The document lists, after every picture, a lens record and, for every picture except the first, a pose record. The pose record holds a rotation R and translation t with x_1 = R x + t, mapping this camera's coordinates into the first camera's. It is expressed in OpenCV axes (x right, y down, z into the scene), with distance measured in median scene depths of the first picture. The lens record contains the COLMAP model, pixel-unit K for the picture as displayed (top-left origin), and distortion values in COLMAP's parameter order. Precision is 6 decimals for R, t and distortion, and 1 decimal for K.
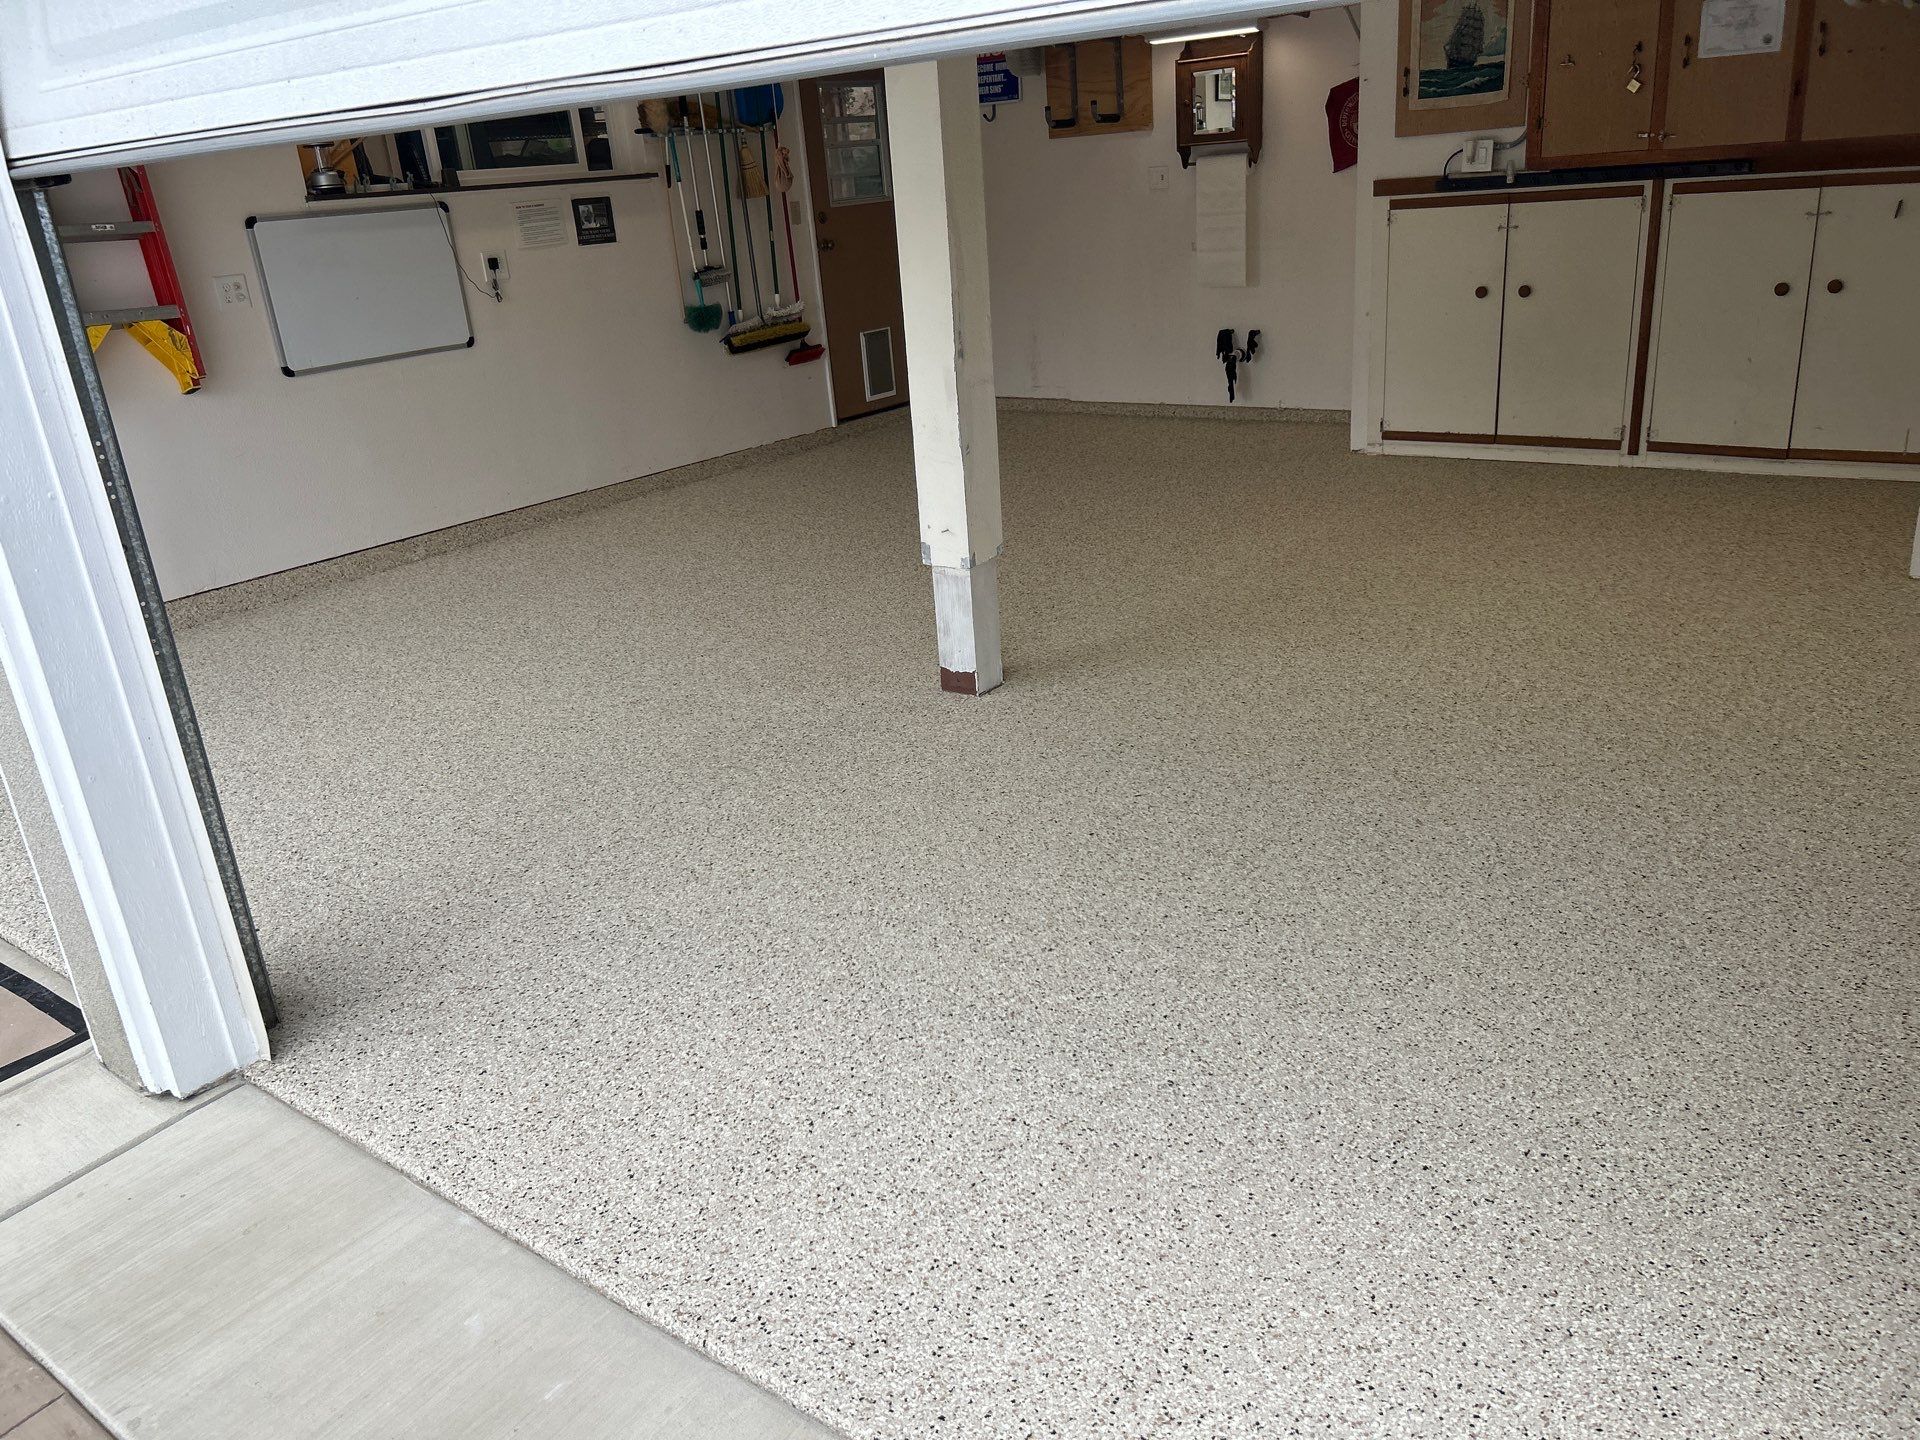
lens RADIAL K [[1443.0, 0, 952.2], [0, 1443.0, 726.3], [0, 0, 1]] dist [0.038600, -0.041027]
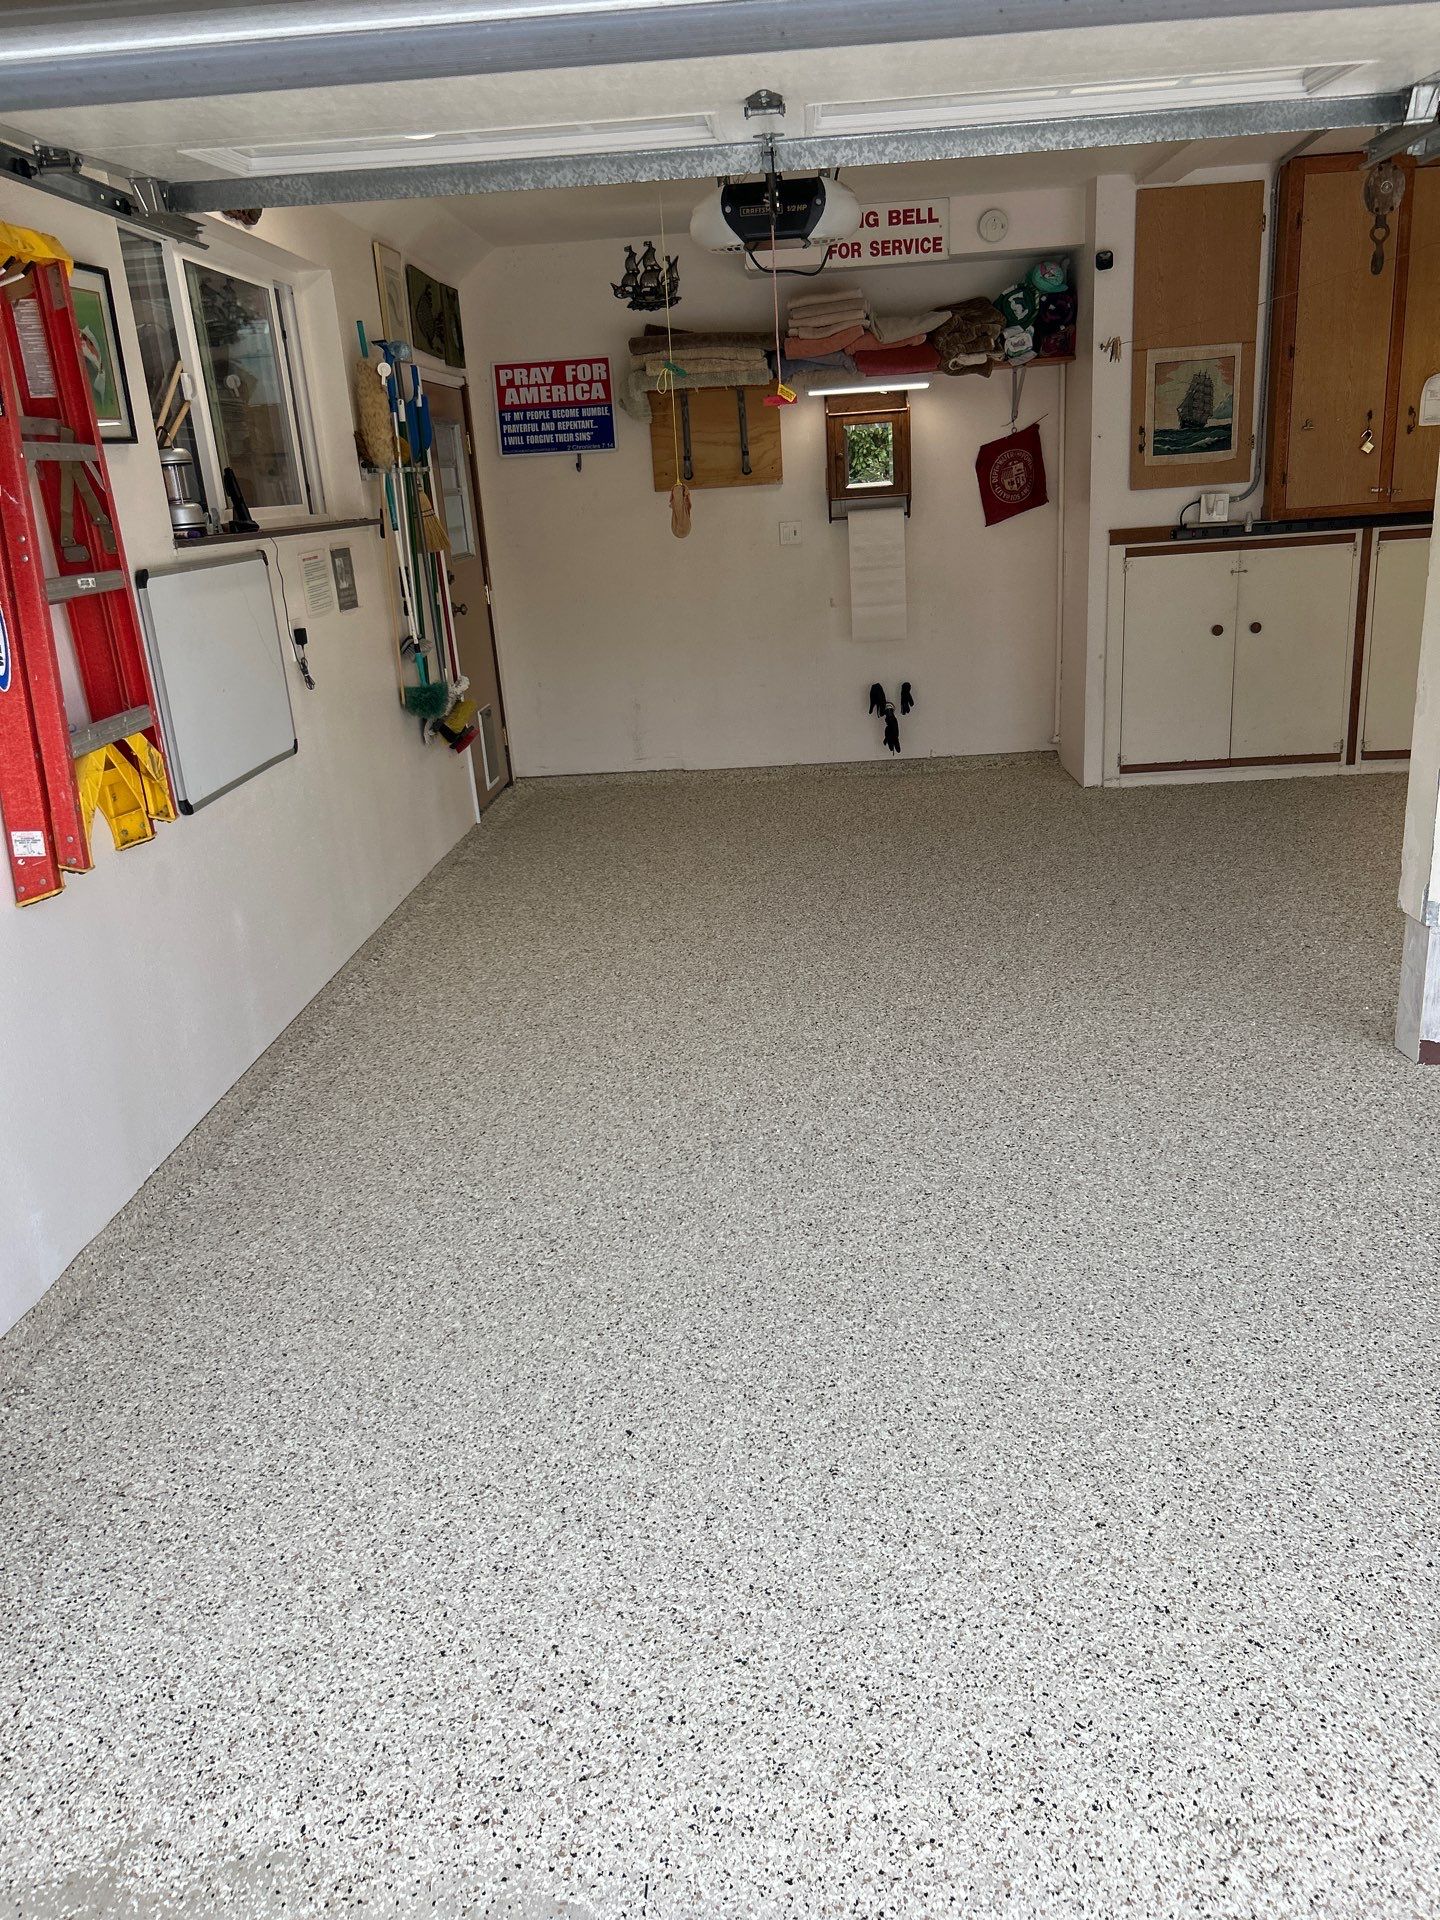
lens RADIAL K [[1443.0, 0, 722.9], [0, 1443.0, 956.9], [0, 0, 1]] dist [0.038600, -0.041027]
pose [[0.823842, -0.154657, 0.545312, -0.589237], [0.205476, 0.978105, -0.033025, -0.105418], [-0.528265, 0.139256, 0.837582, 0.337309]]
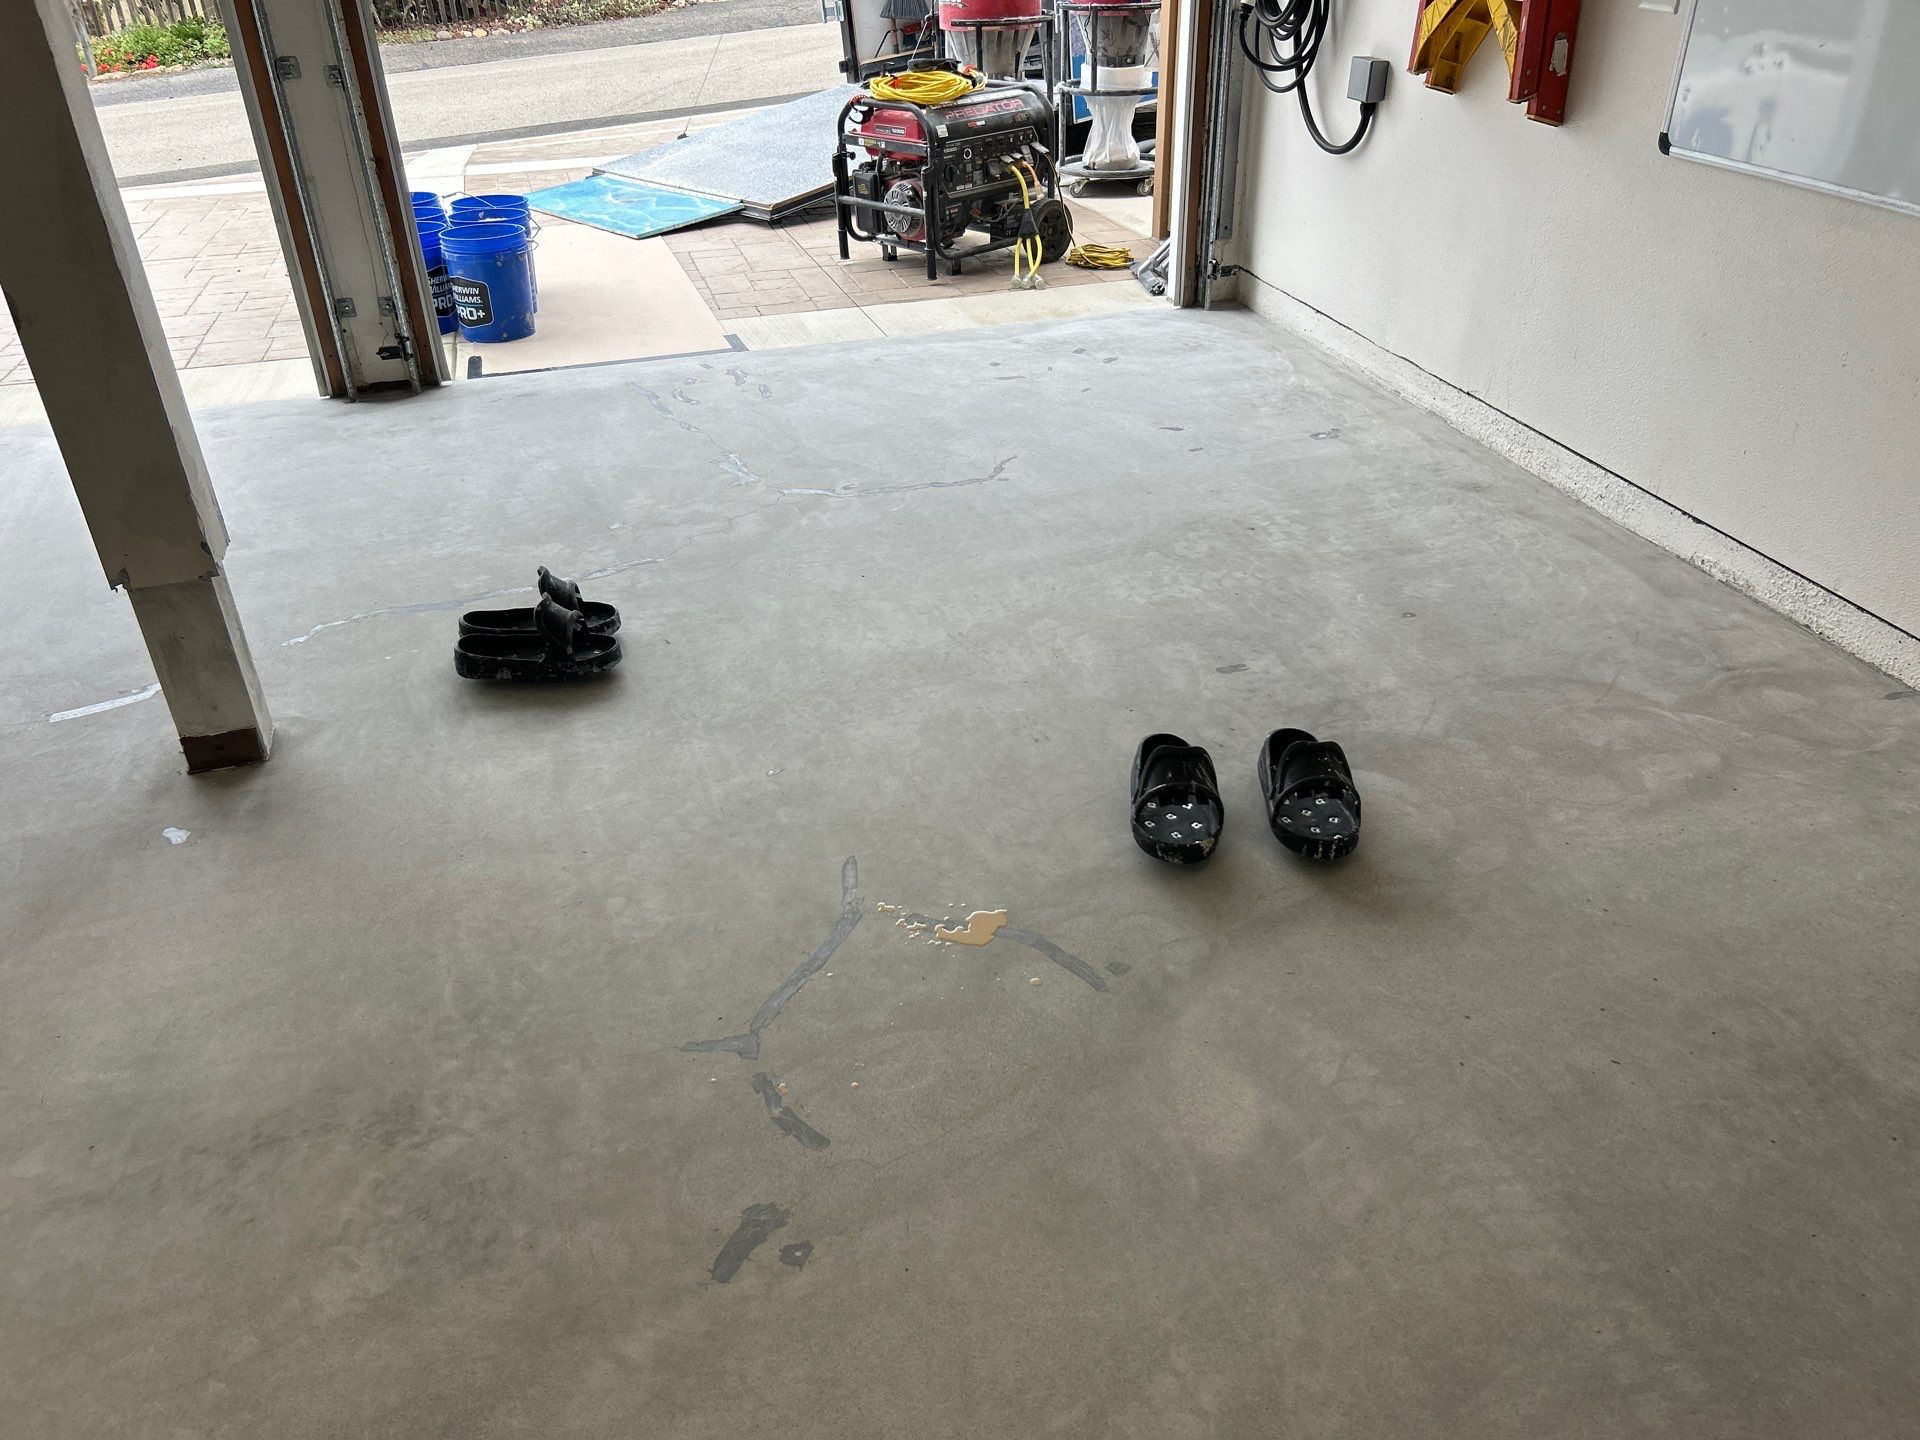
lens RADIAL K [[1443.0, 0, 962.0], [0, 1443.0, 694.6], [0, 0, 1]] dist [0.038600, -0.041027]
pose [[-0.589104, 0.484201, -0.646920, 0.166507], [-0.234645, 0.663586, 0.710349, -0.418811], [0.773239, 0.570266, -0.277306, 1.016107]]
